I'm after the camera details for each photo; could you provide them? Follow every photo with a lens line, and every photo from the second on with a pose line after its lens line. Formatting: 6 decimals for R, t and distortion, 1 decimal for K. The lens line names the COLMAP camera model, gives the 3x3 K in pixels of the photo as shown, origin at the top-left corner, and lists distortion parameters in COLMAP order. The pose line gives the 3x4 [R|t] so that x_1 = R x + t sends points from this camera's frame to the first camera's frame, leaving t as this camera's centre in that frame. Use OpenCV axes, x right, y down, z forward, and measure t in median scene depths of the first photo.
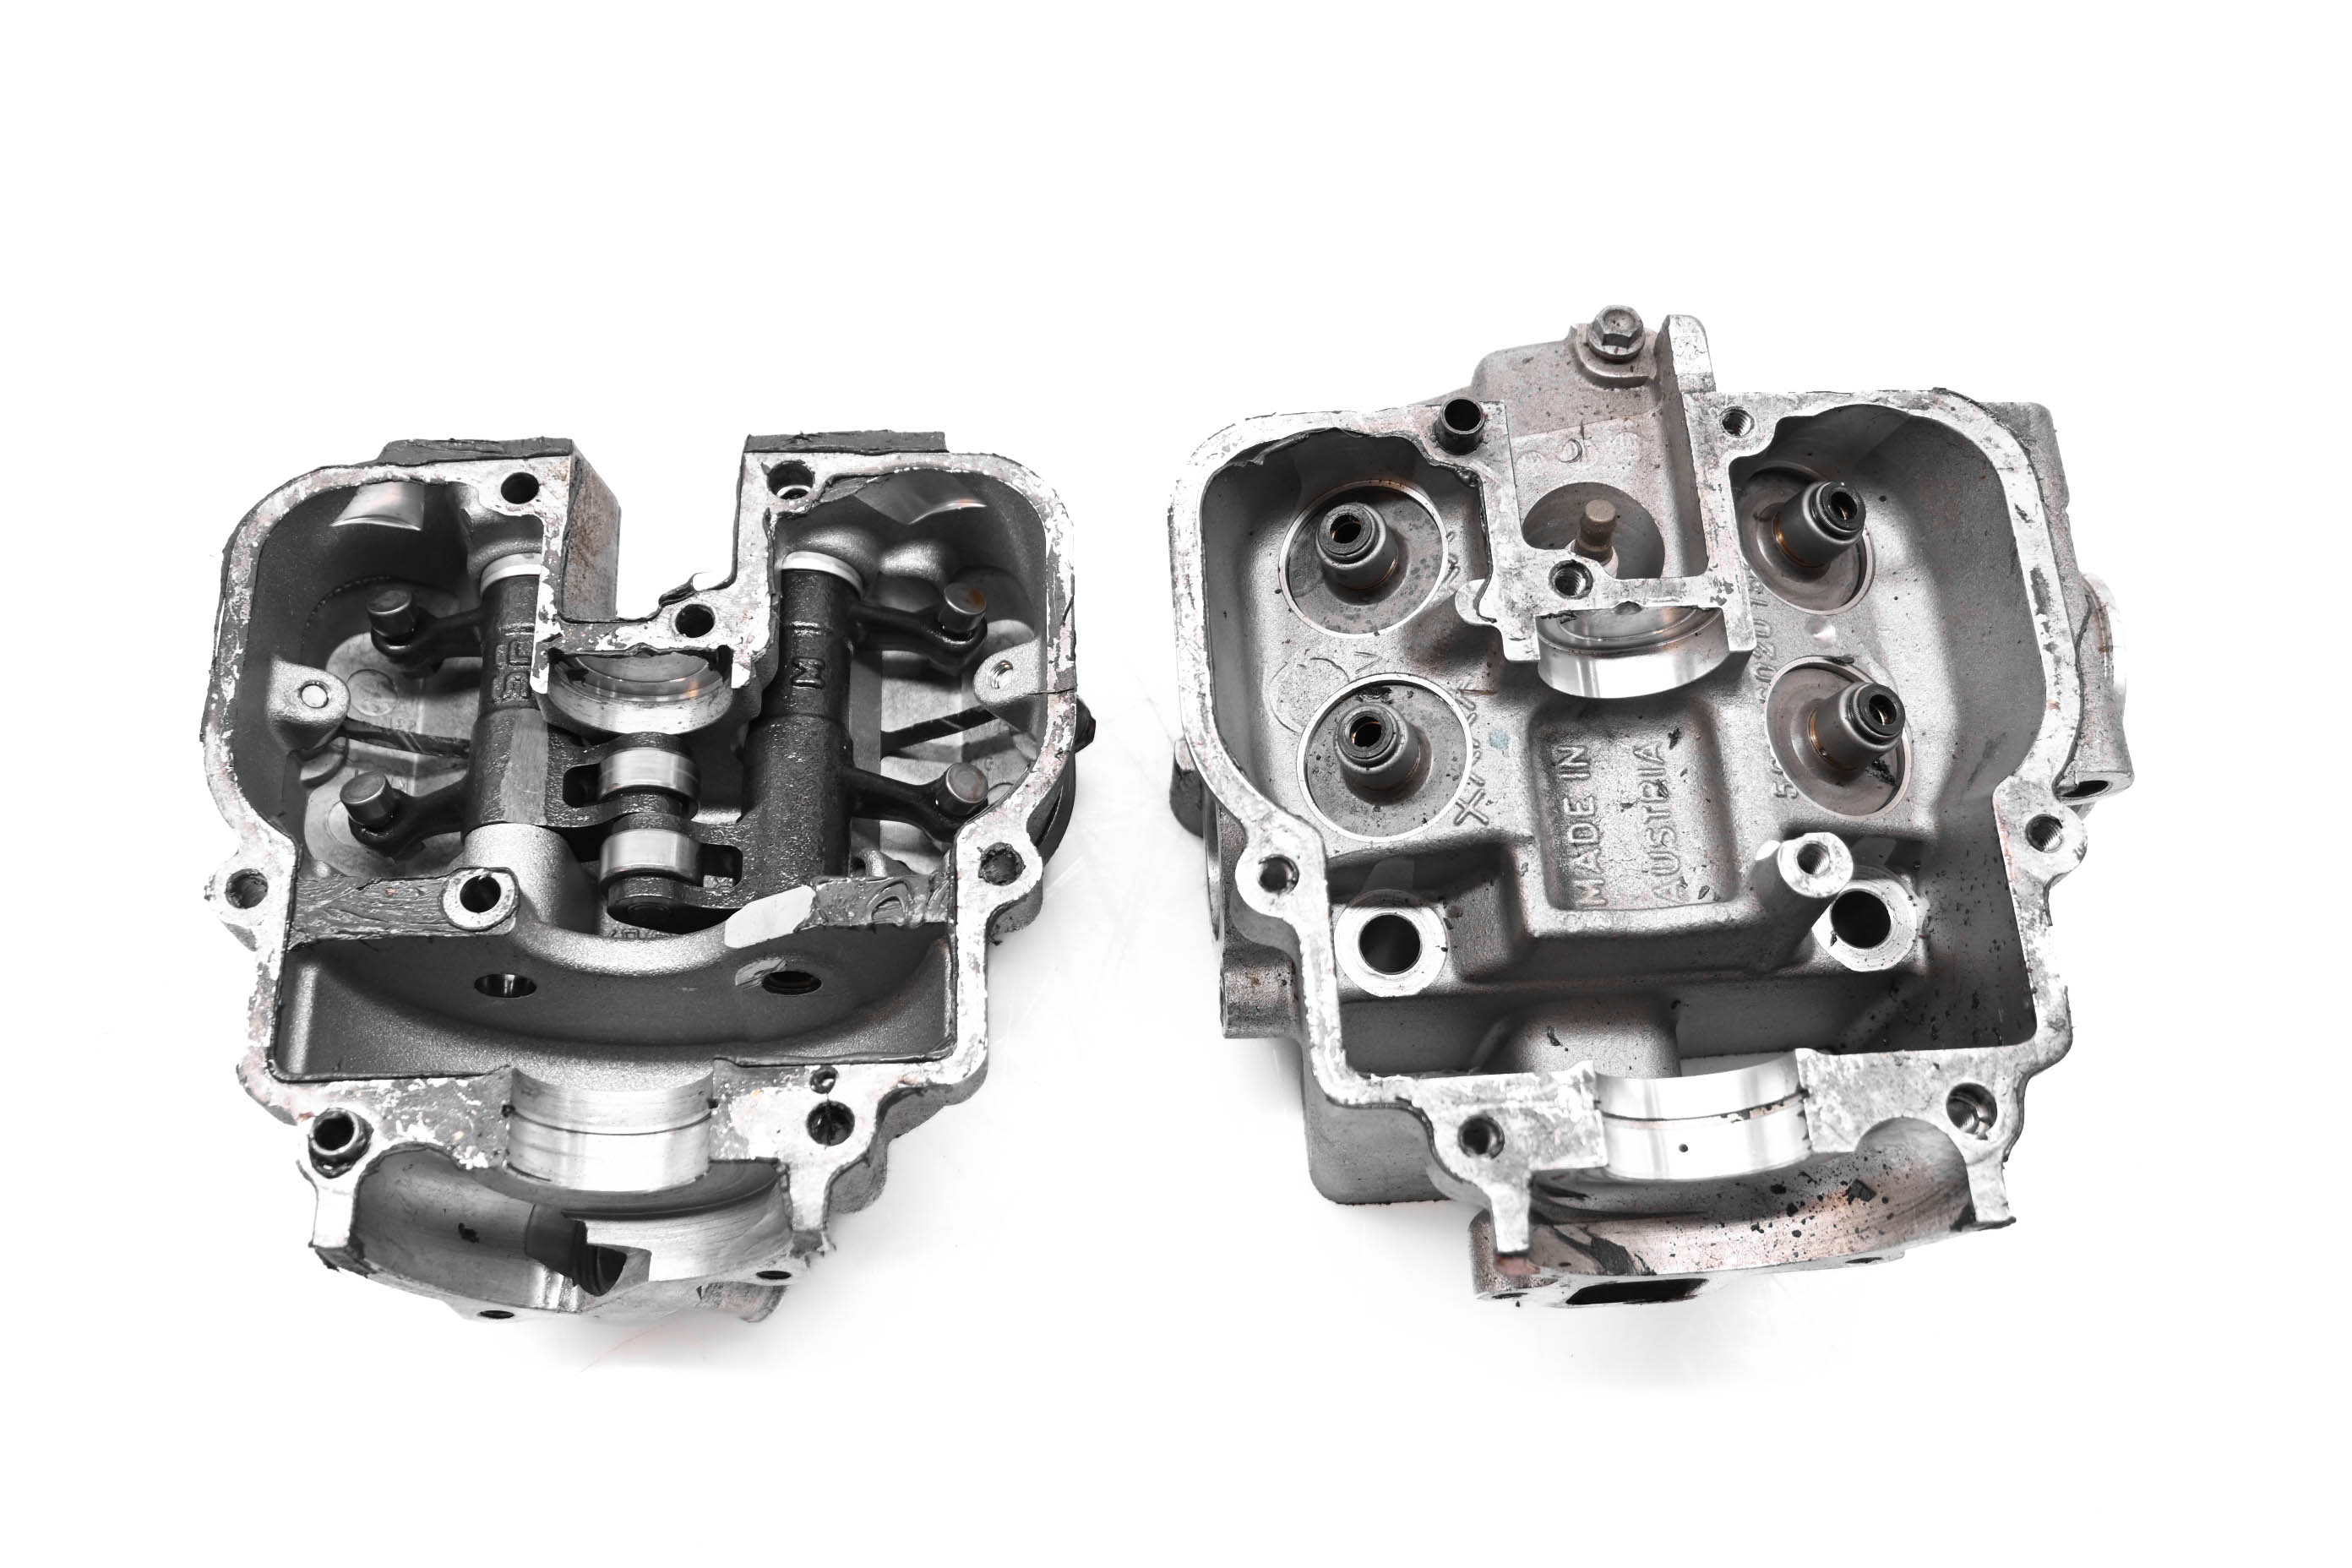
lens RADIAL K [[2323.8, 0, 1176.0], [0, 2323.8, 784.0], [0, 0, 1]] dist [-0.014938, -0.005946]
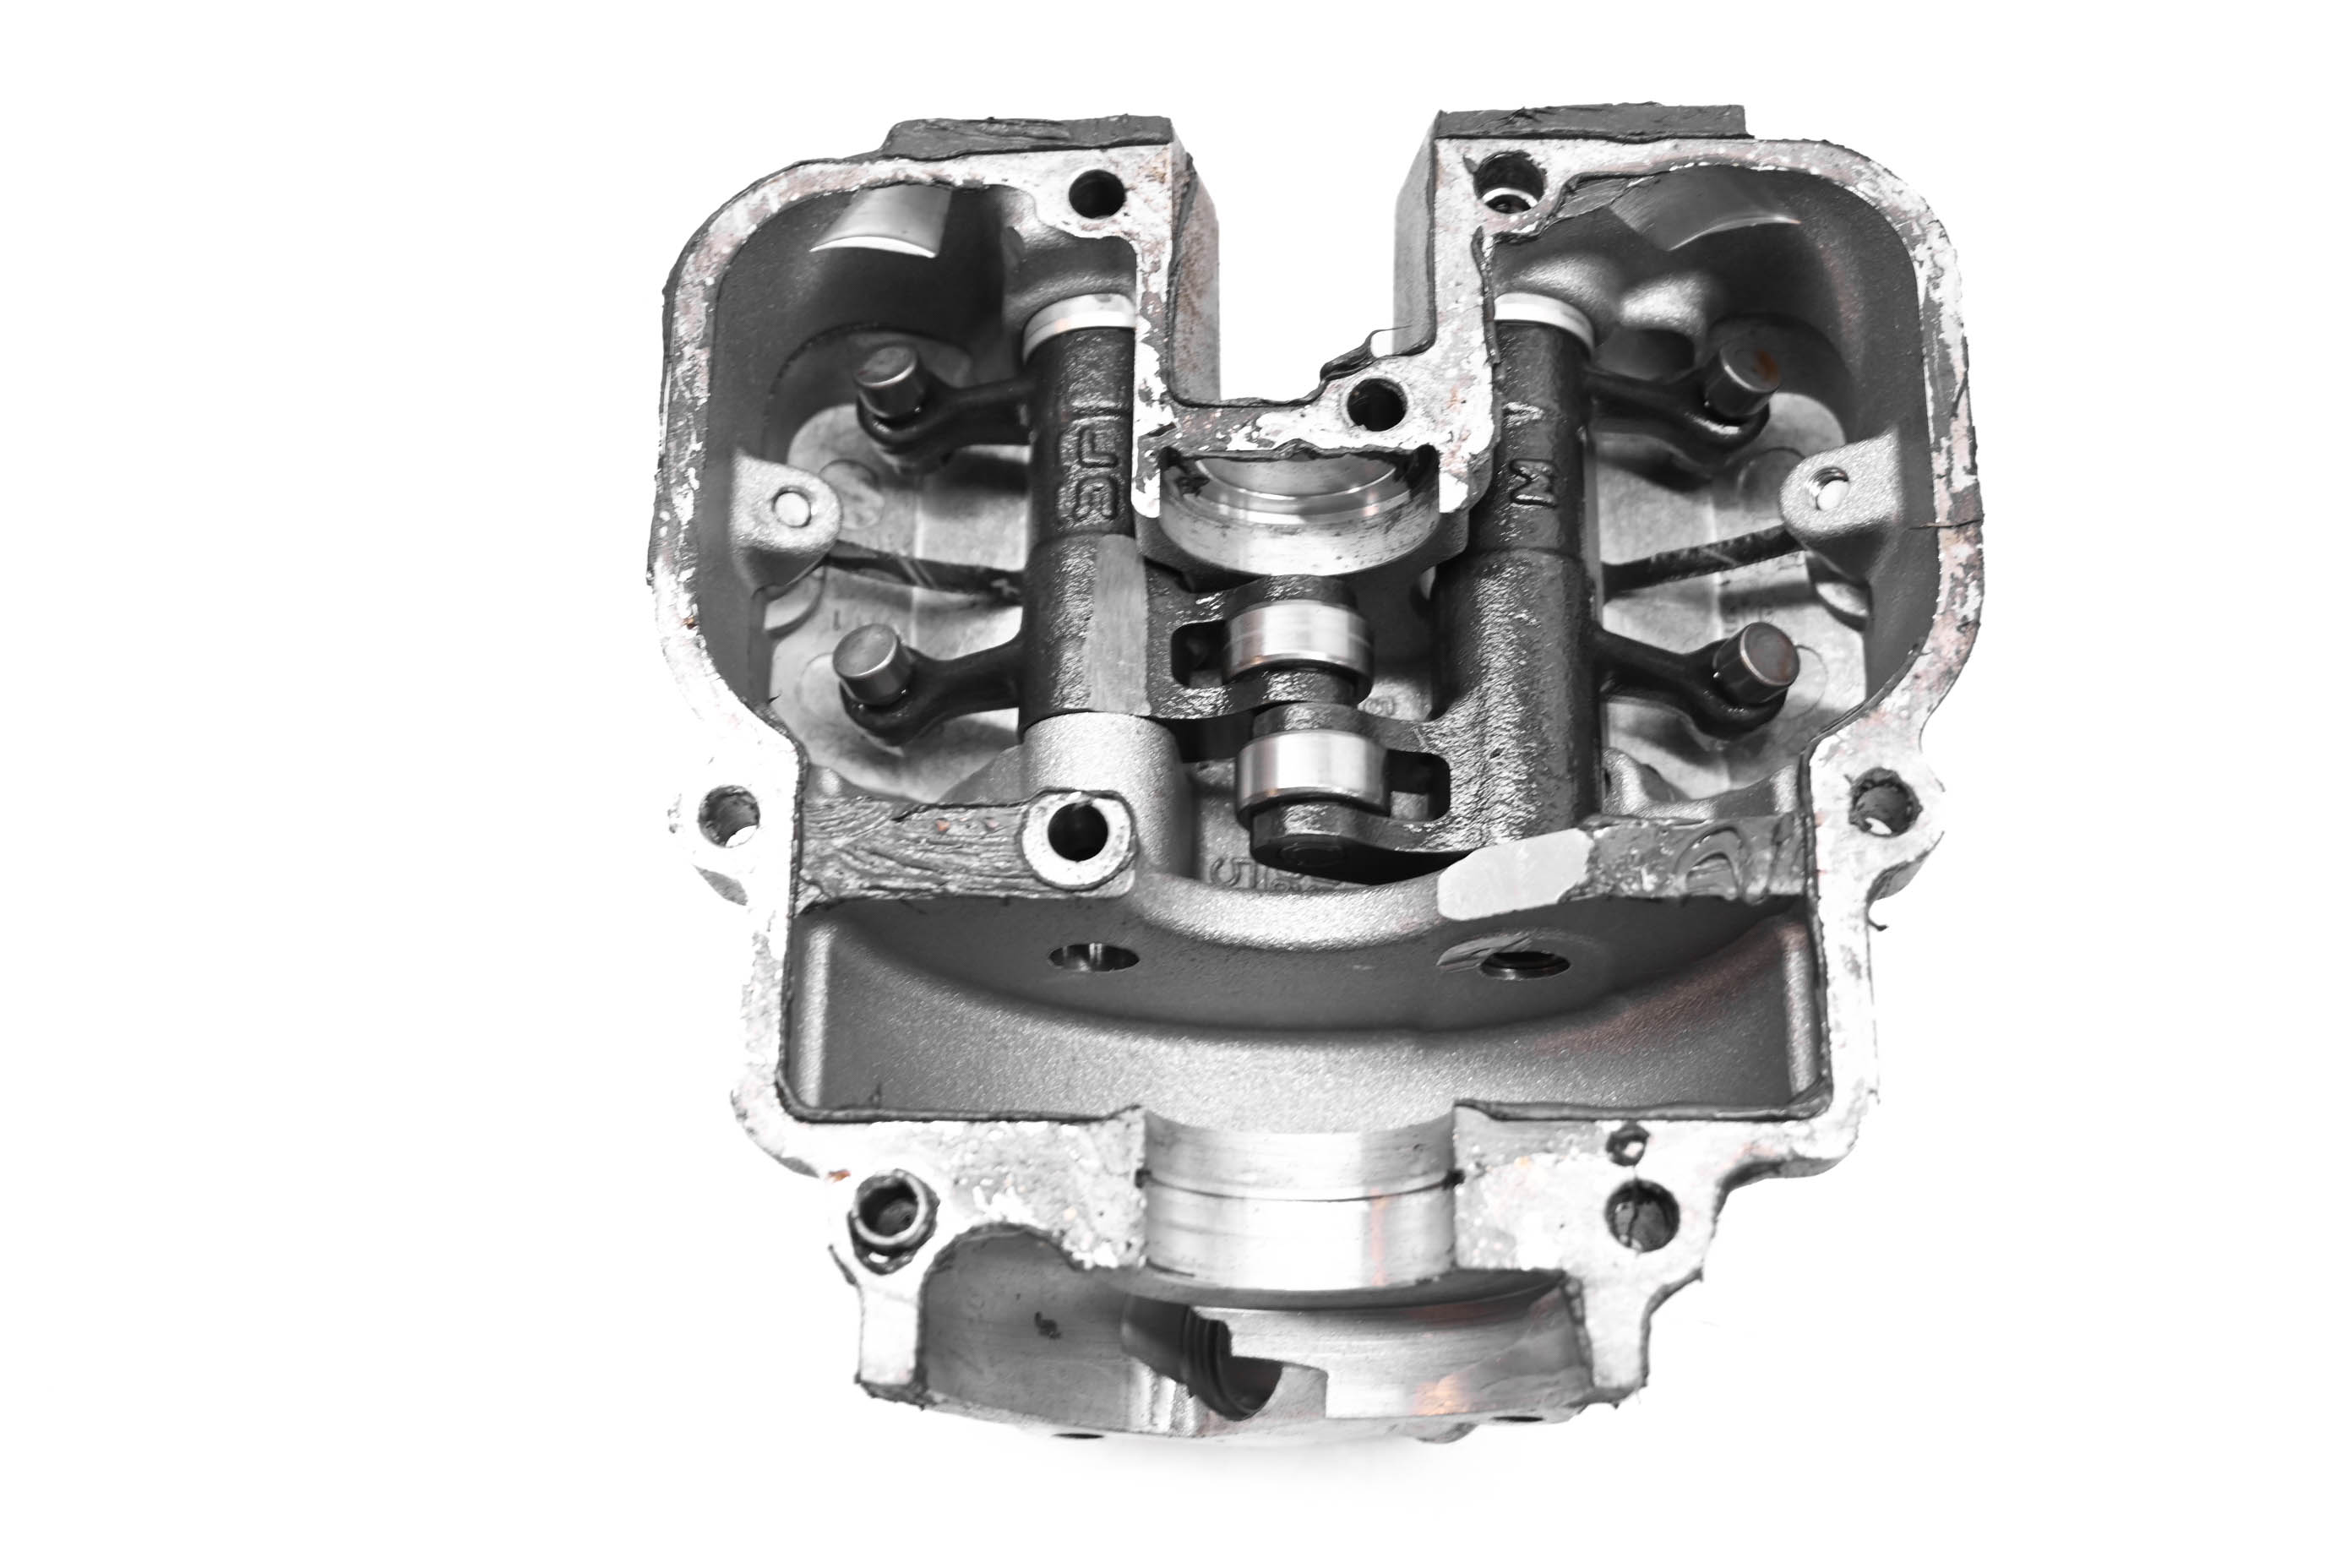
lens RADIAL K [[2618.0, 0, 1176.0], [0, 2618.0, 784.0], [0, 0, 1]] dist [-0.014749, -0.007390]
pose [[0.994282, 0.024050, -0.104041, -0.184955], [-0.012143, 0.993453, 0.113594, -0.047516], [0.106092, -0.111681, 0.988065, 0.259298]]
